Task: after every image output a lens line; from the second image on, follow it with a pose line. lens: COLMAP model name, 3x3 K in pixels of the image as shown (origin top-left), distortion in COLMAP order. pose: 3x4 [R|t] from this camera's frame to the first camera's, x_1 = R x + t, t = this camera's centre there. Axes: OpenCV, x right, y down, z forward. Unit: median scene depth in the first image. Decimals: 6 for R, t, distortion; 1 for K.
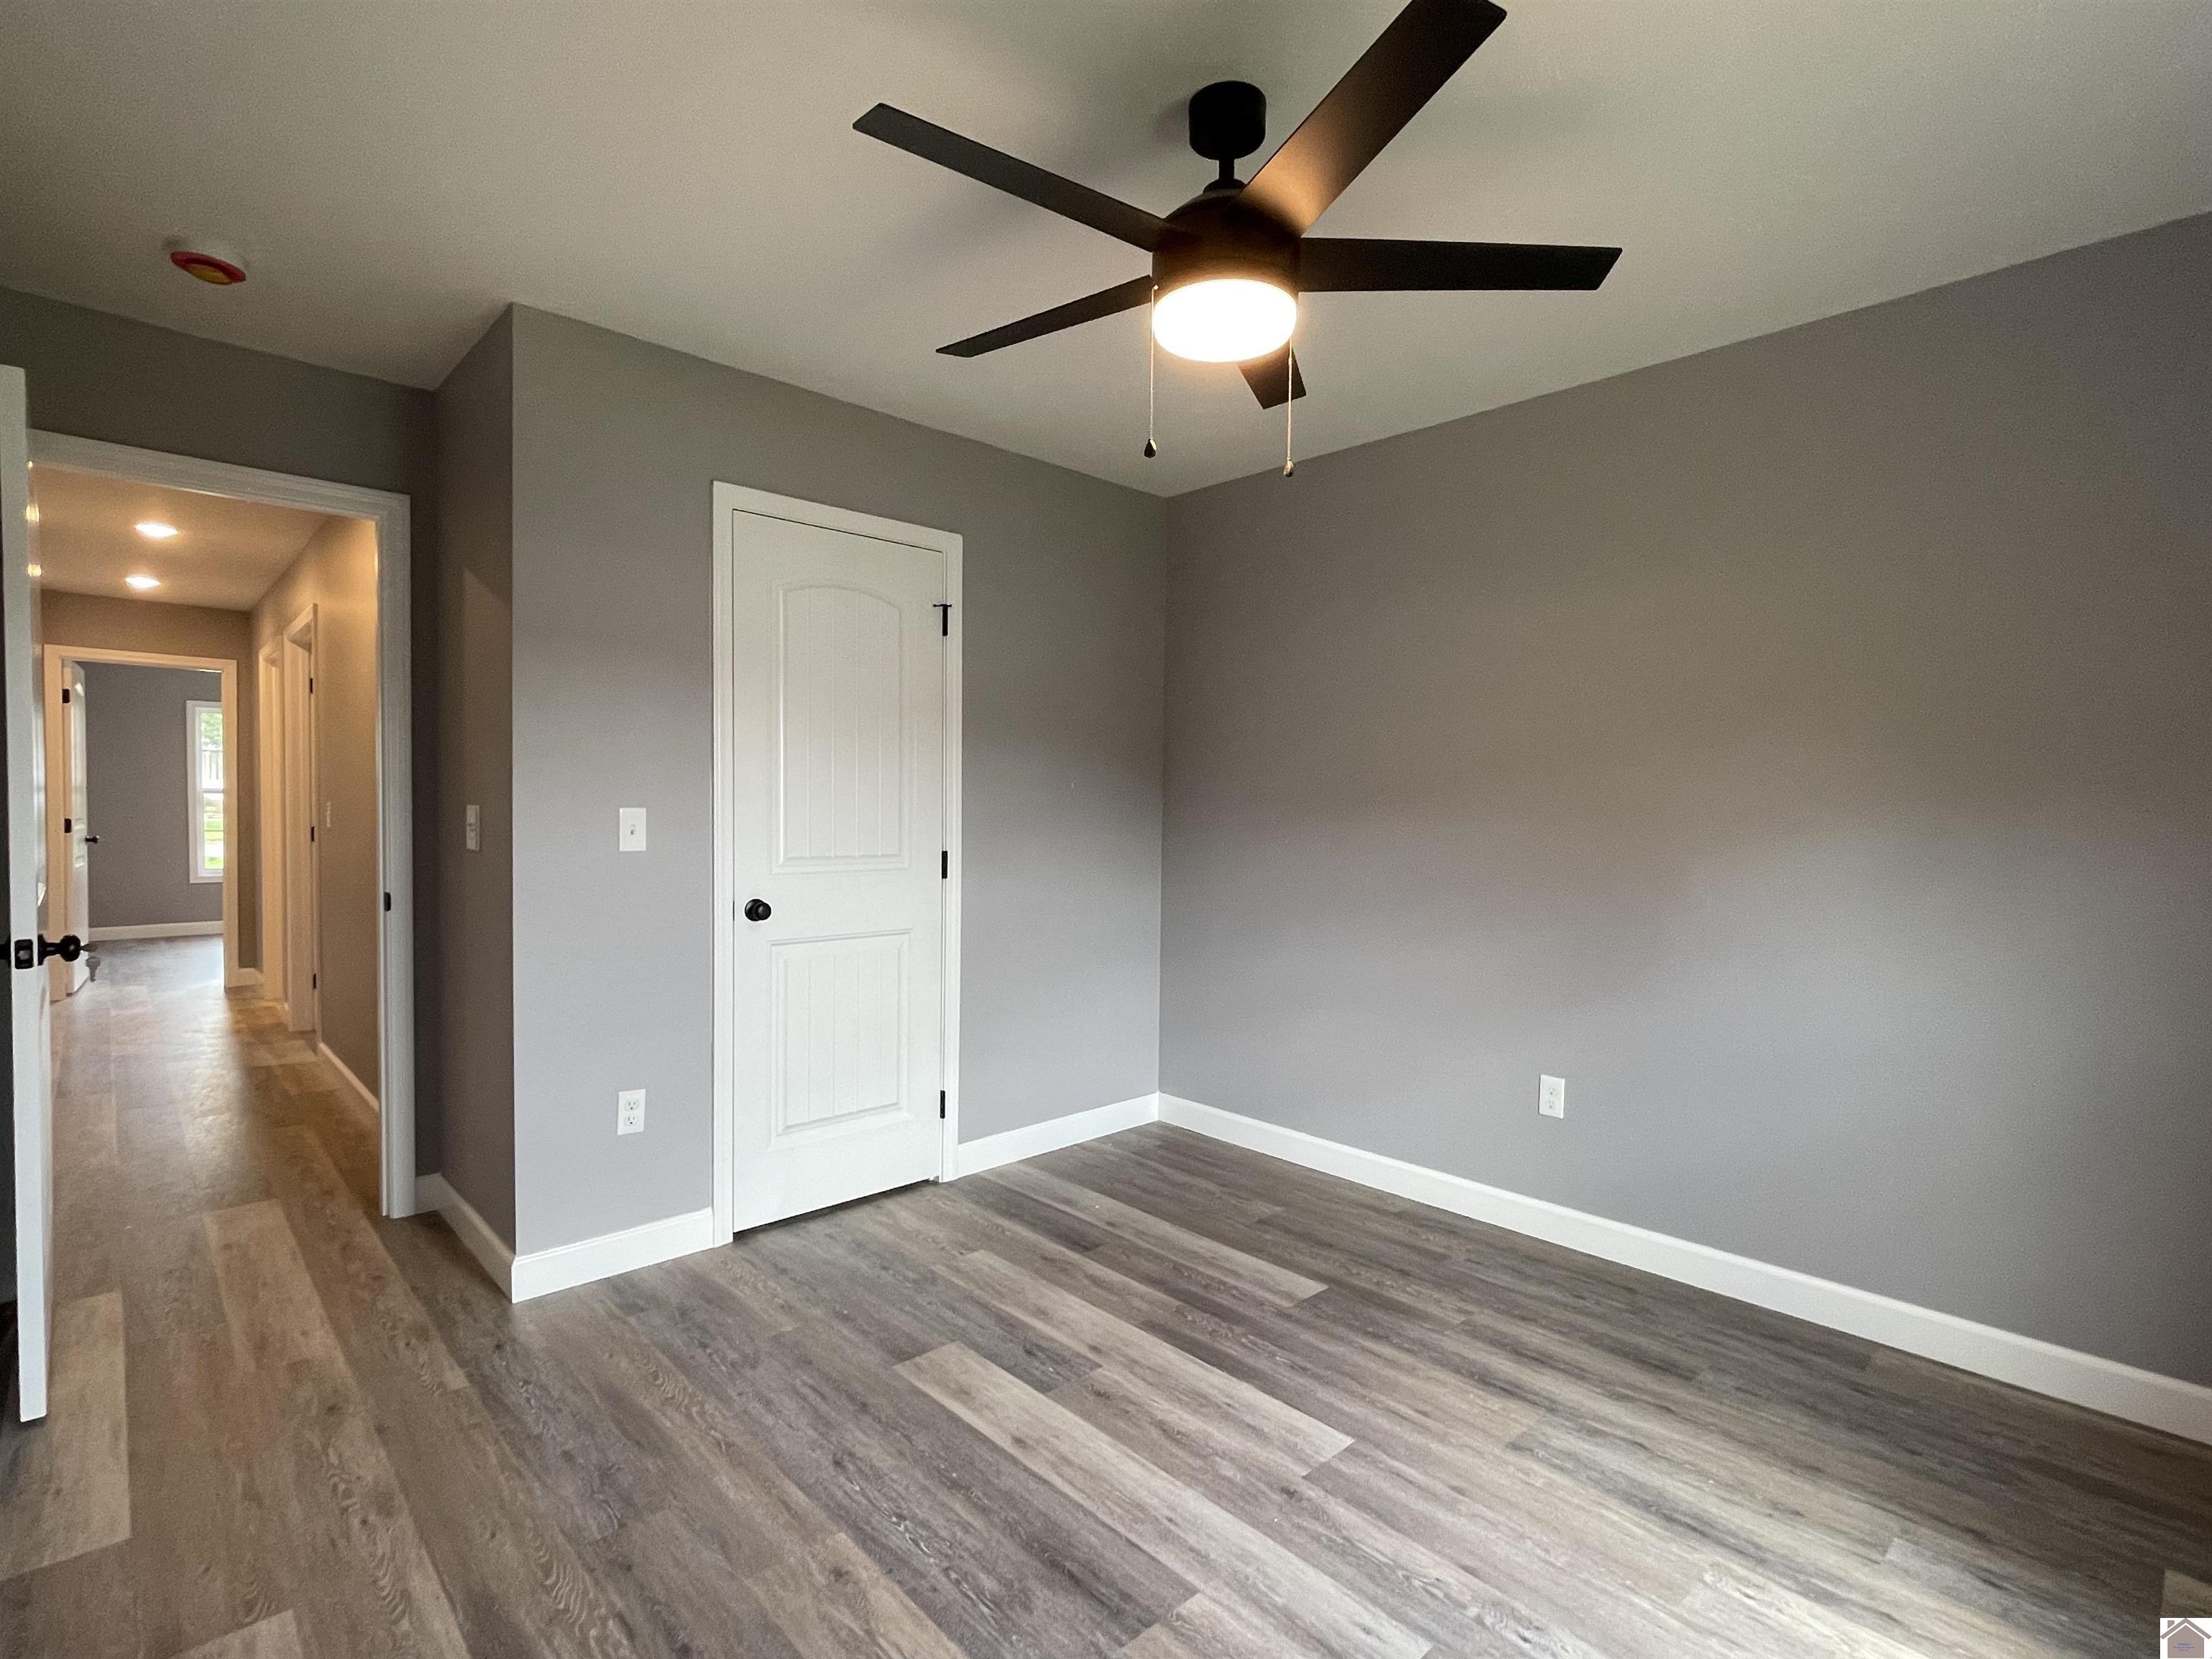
lens RADIAL K [[1074.4, 0, 1096.3], [0, 1074.4, 840.0], [0, 0, 1]] dist [-0.001518, 0.004557]
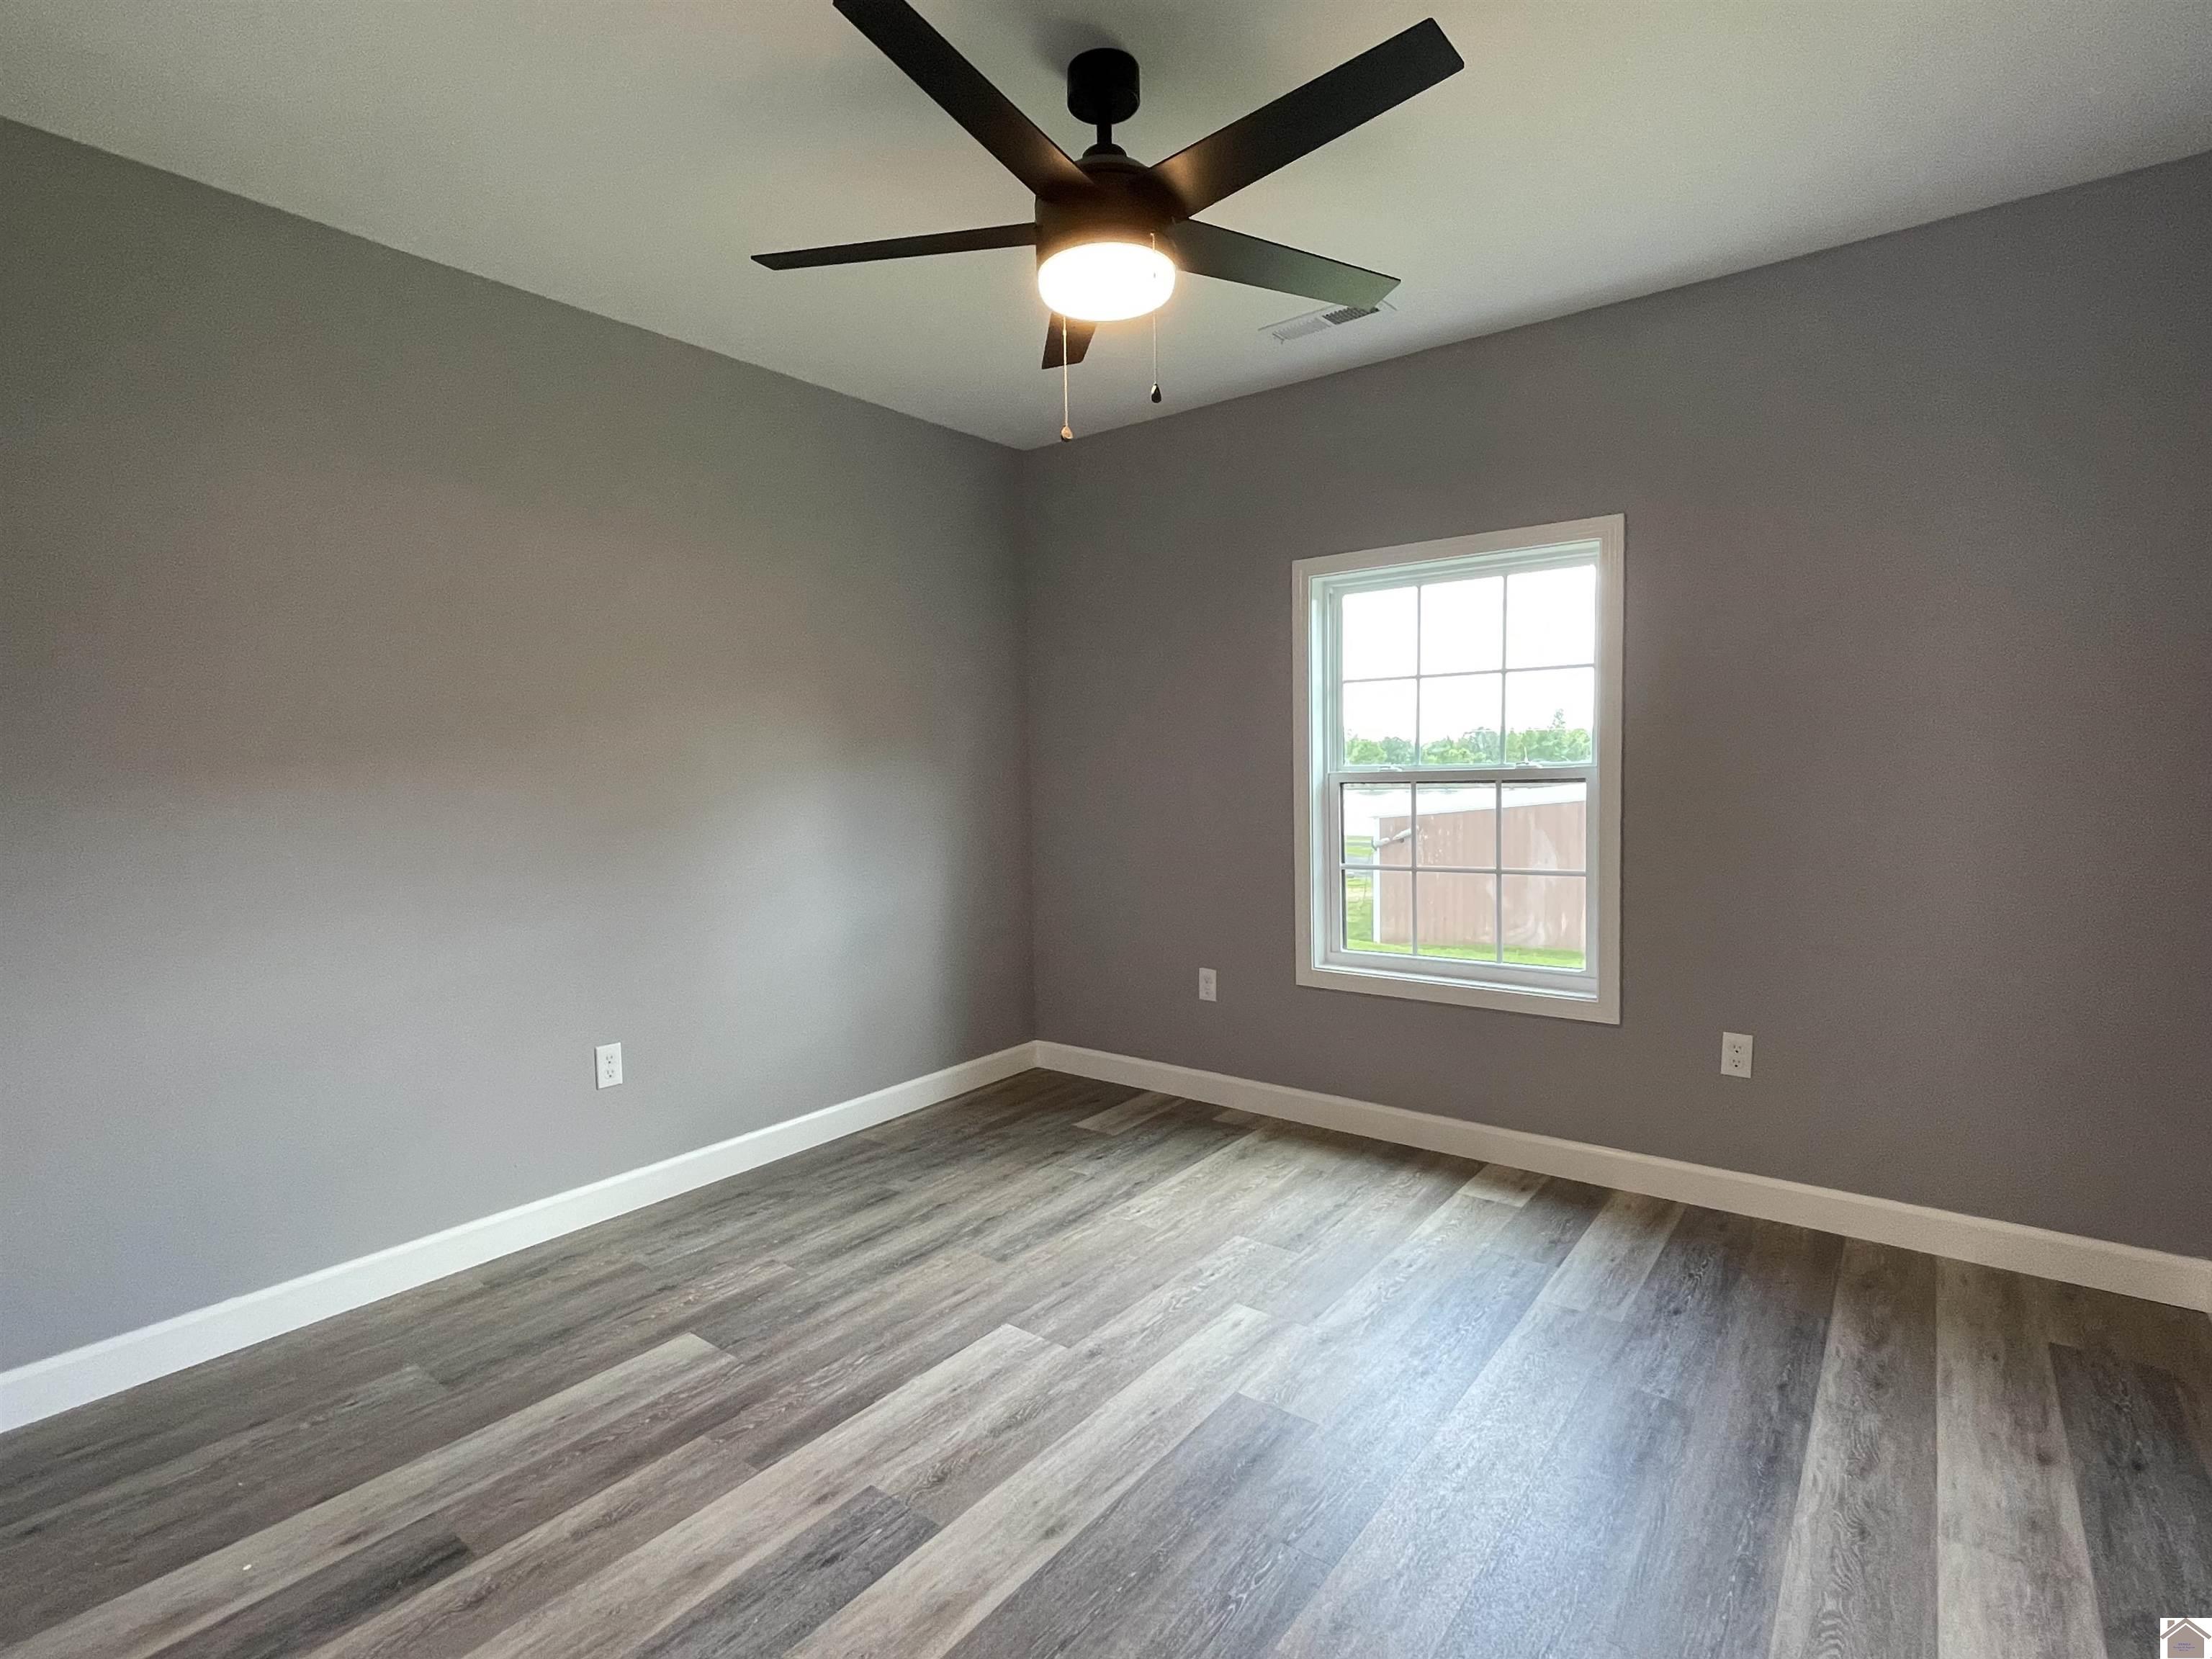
lens RADIAL K [[1074.4, 0, 1096.3], [0, 1074.4, 840.0], [0, 0, 1]] dist [-0.001518, 0.004557]
pose [[-0.151513, -0.076545, 0.985487, -0.760969], [0.050685, 0.995084, 0.085083, -0.022877], [-0.987155, 0.062841, -0.146888, 0.960971]]
